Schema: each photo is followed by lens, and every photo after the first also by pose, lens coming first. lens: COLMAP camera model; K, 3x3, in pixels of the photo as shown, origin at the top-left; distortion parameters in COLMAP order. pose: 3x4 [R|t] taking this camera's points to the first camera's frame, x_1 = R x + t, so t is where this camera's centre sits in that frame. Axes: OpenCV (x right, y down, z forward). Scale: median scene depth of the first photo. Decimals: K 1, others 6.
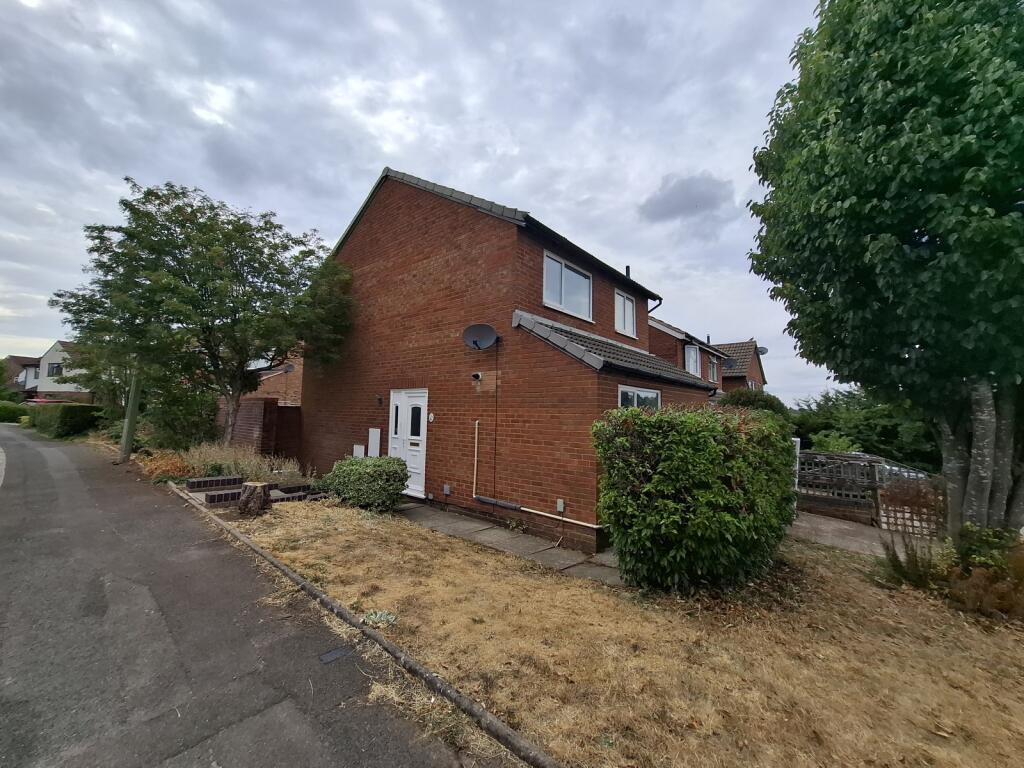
lens RADIAL K [[410.6, 0, 512.5], [0, 410.6, 383.4], [0, 0, 1]] dist [0.001419, 0.000110]
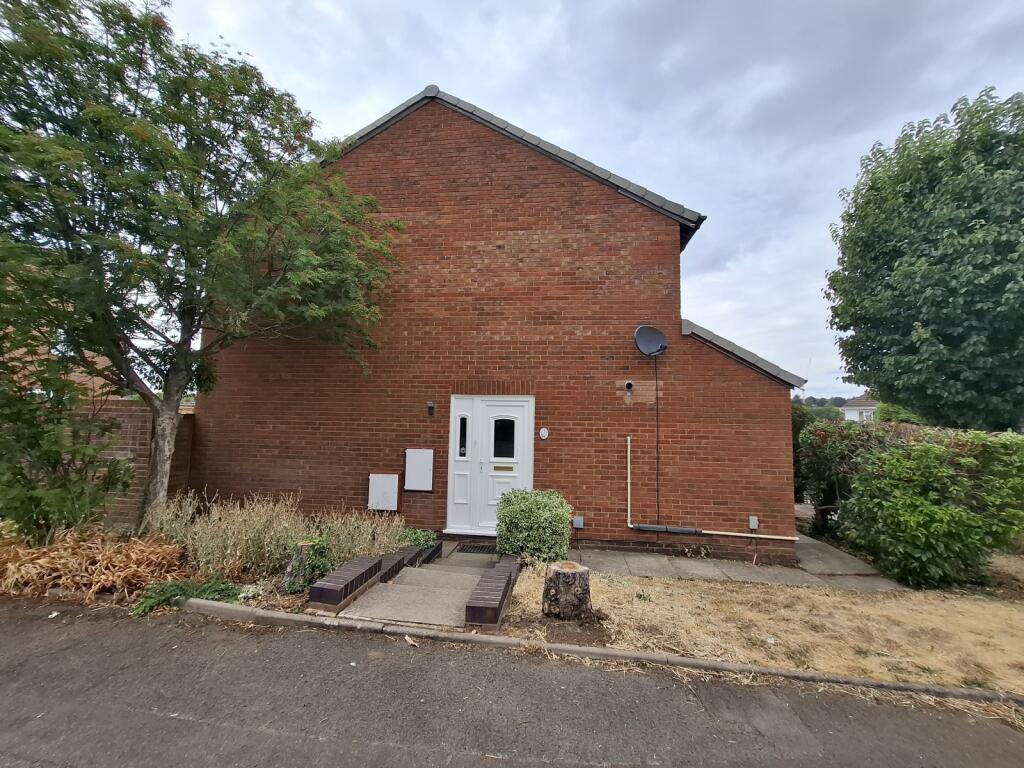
lens RADIAL K [[410.6, 0, 512.5], [0, 410.6, 381.8], [0, 0, 1]] dist [0.001419, 0.000110]
pose [[0.828382, 0.039493, 0.558769, -0.751829], [-0.042123, 0.999079, -0.008165, -0.007500], [-0.558577, -0.016774, 0.829283, 0.412055]]
